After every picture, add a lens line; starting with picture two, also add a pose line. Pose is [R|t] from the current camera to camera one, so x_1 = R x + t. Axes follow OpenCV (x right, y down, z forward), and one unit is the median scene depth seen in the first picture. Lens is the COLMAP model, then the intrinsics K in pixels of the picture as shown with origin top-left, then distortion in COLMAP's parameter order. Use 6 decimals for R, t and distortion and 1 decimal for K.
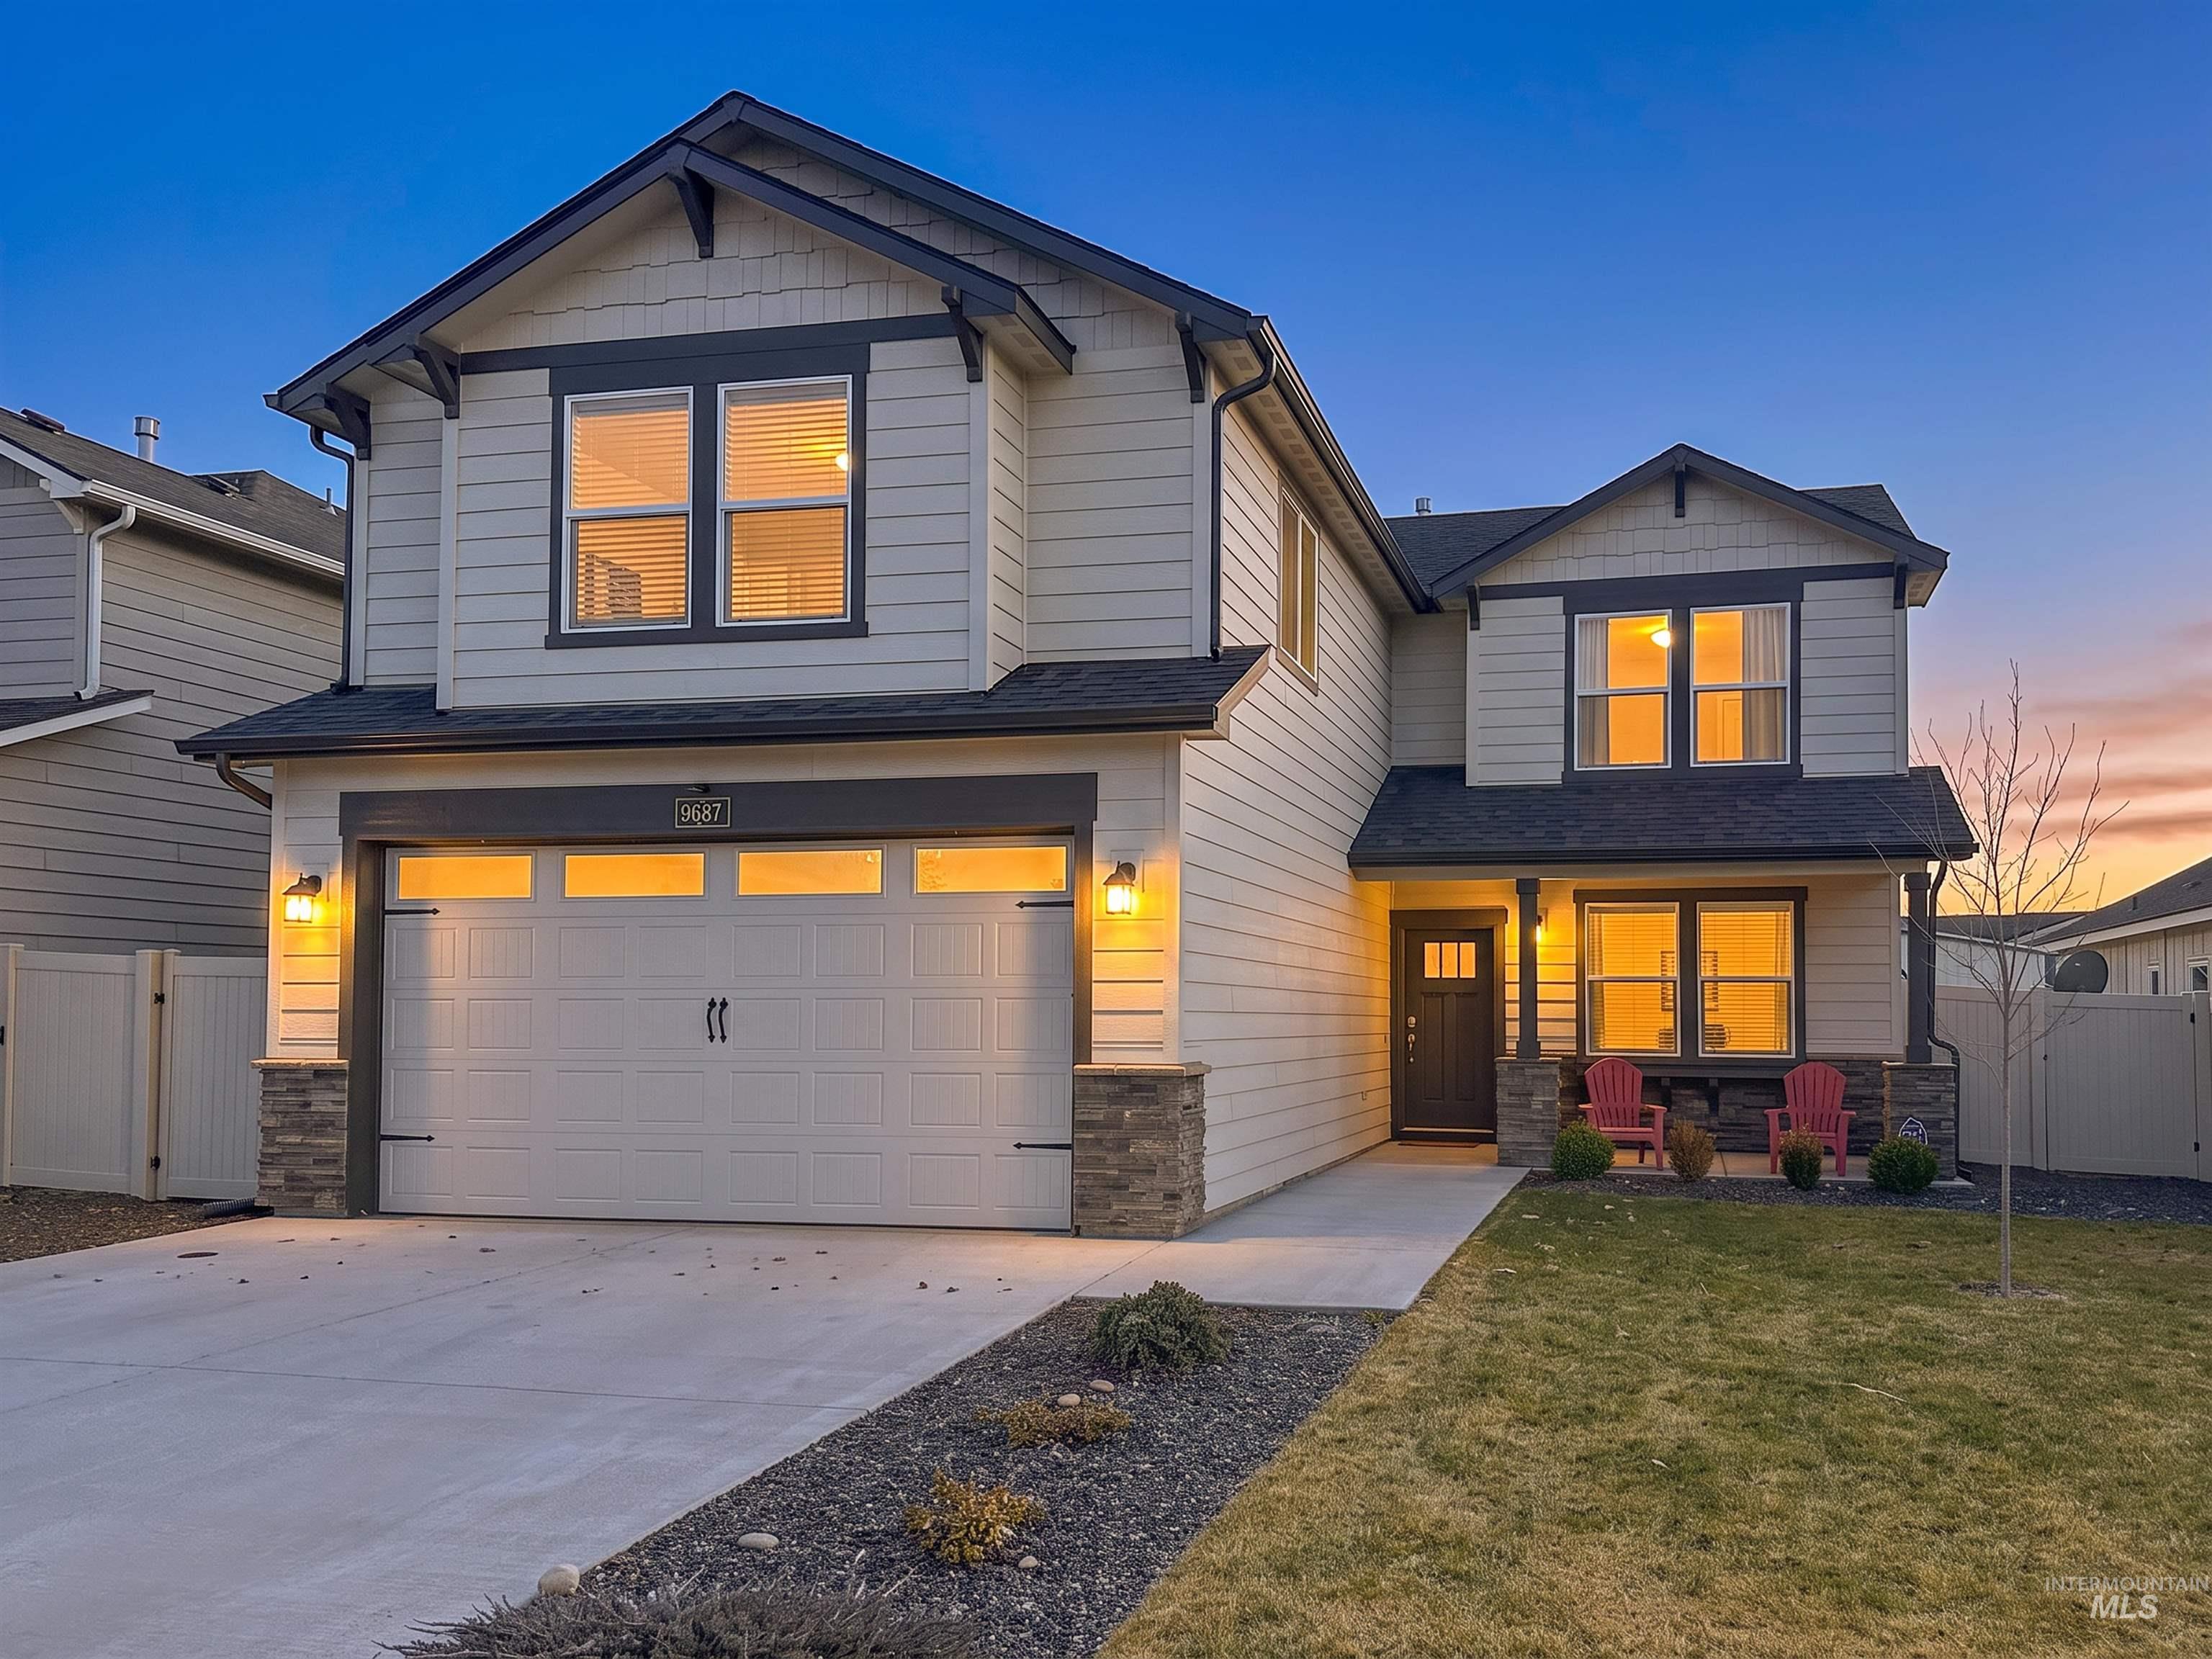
lens RADIAL K [[2754.6, 0, 1106.0], [0, 2754.6, 829.5], [0, 0, 1]] dist [0.003492, -0.044689]
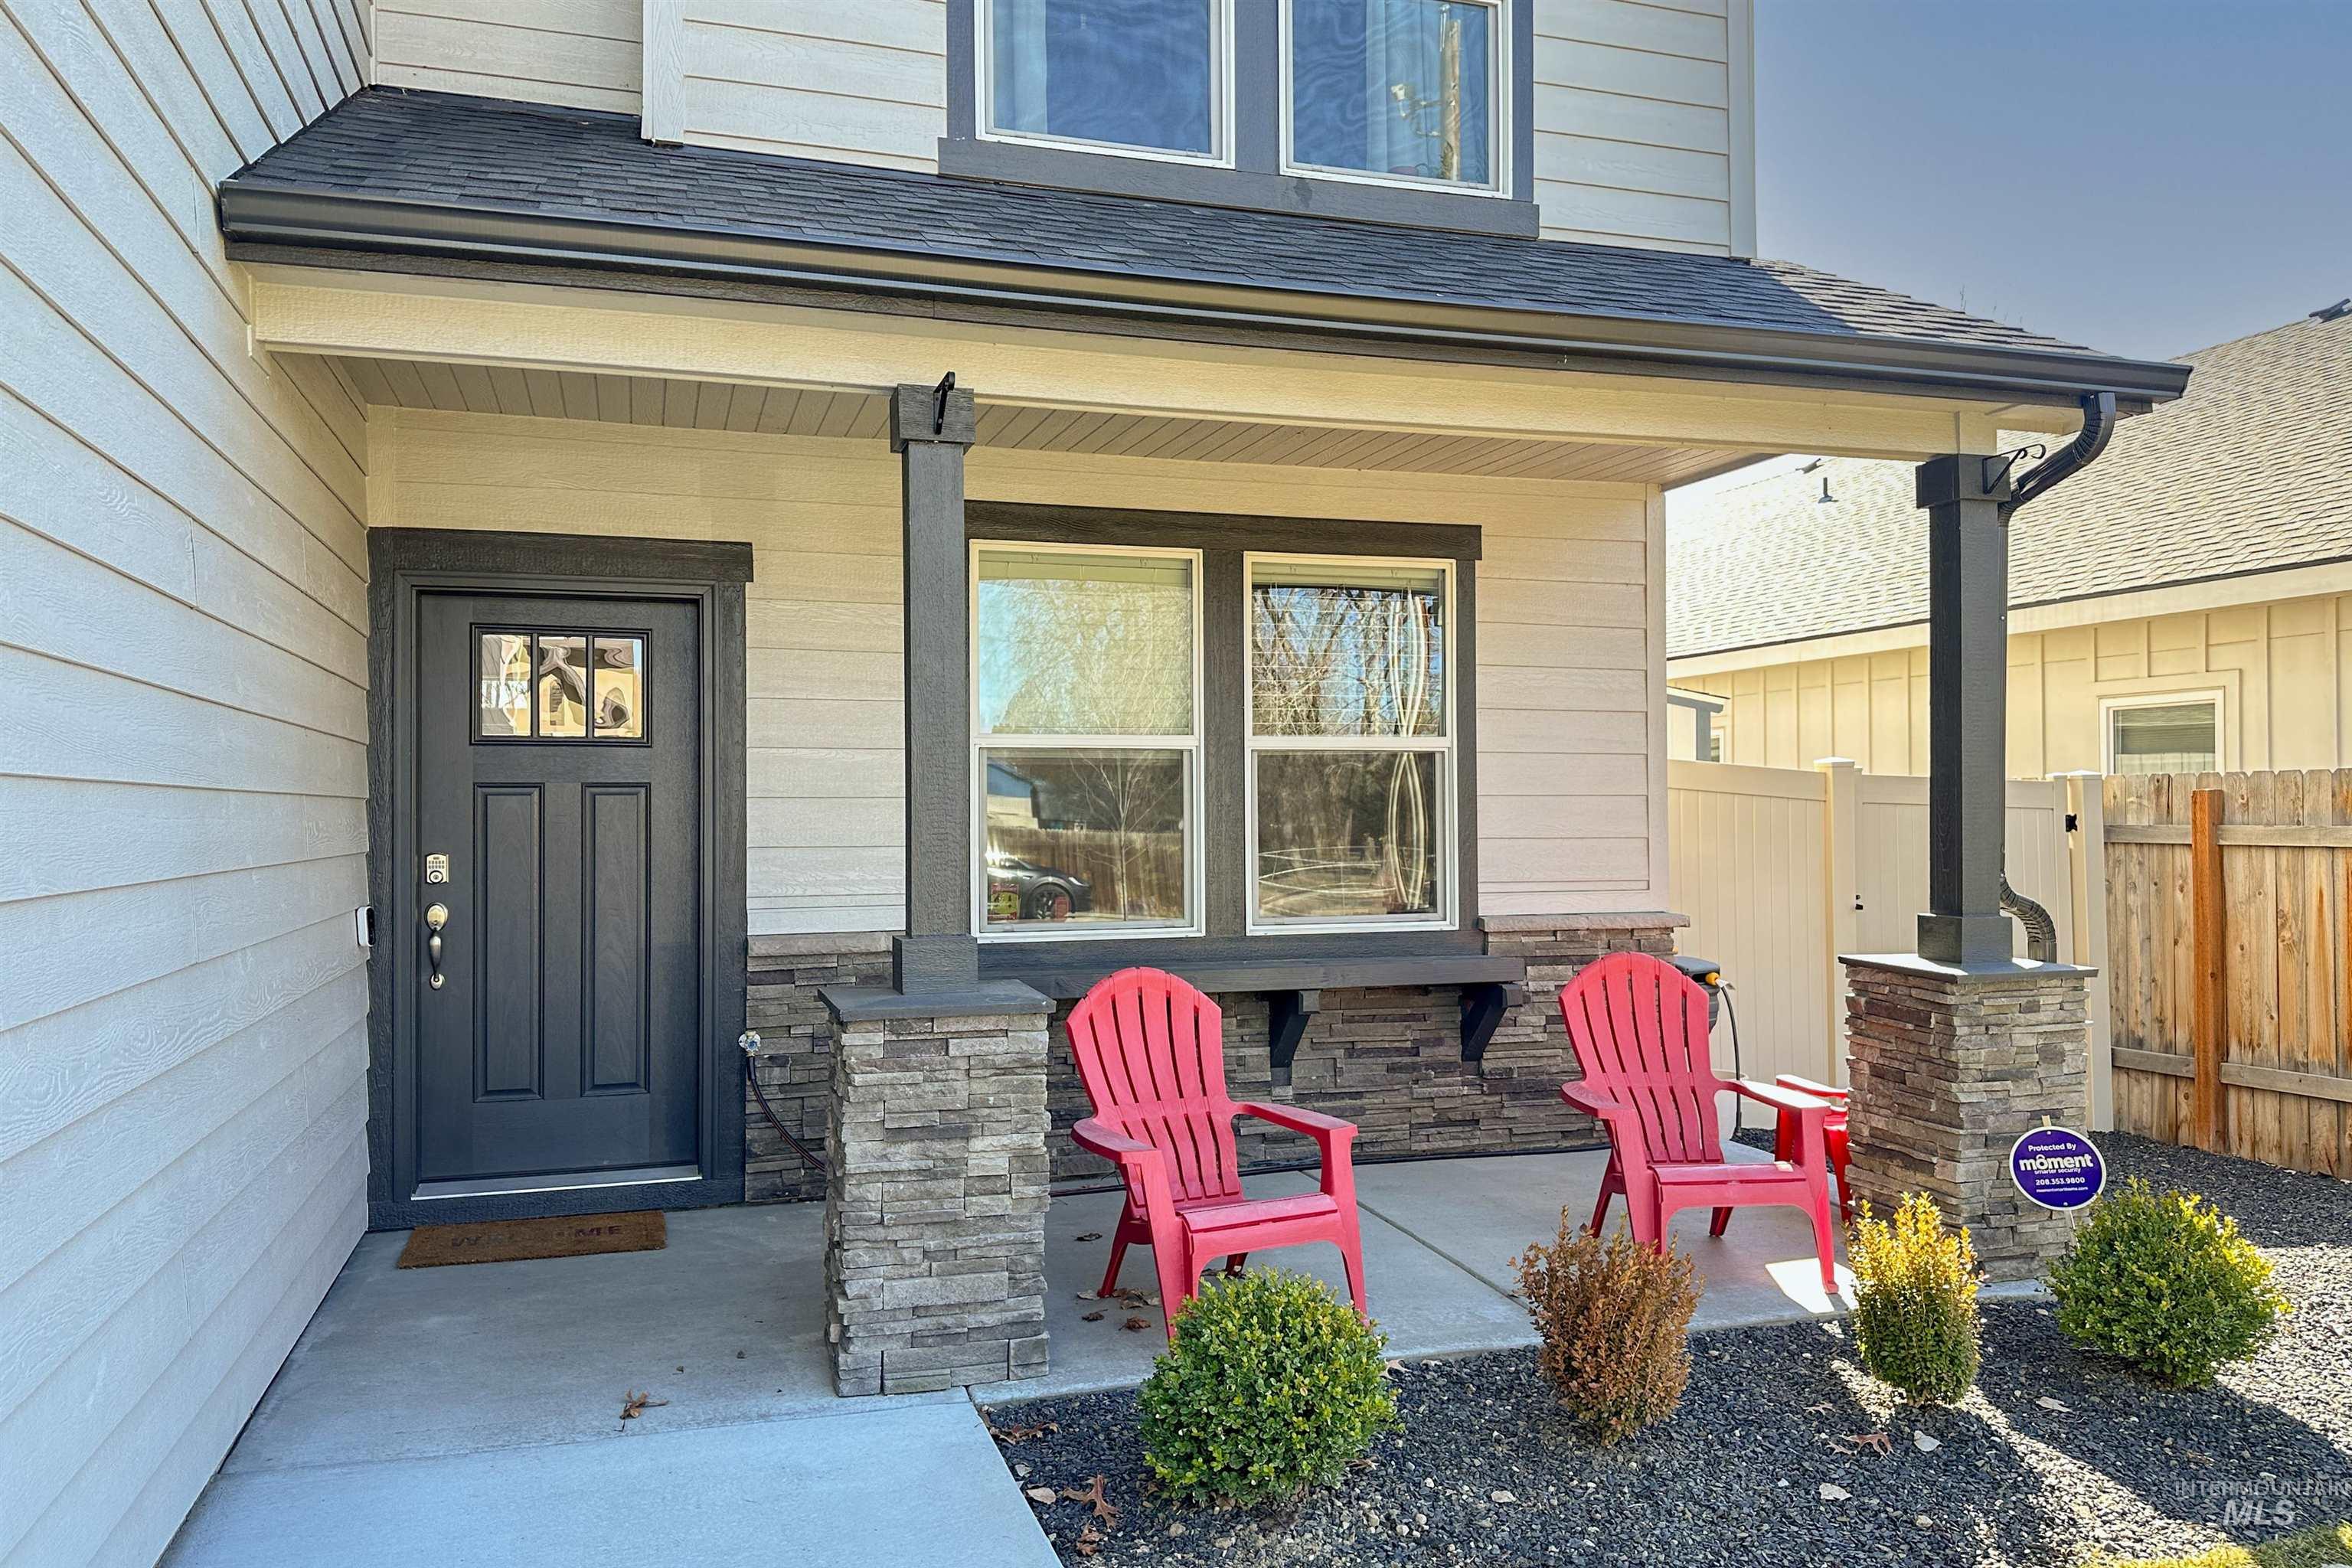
lens RADIAL K [[1576.8, 0, 1176.0], [0, 1576.8, 784.0], [0, 0, 1]] dist [0.055197, 0.000140]
pose [[0.812235, -0.006292, 0.583297, 0.068881], [-0.025846, 0.998572, 0.046761, 0.047019], [-0.582758, -0.053057, 0.810912, 0.771135]]
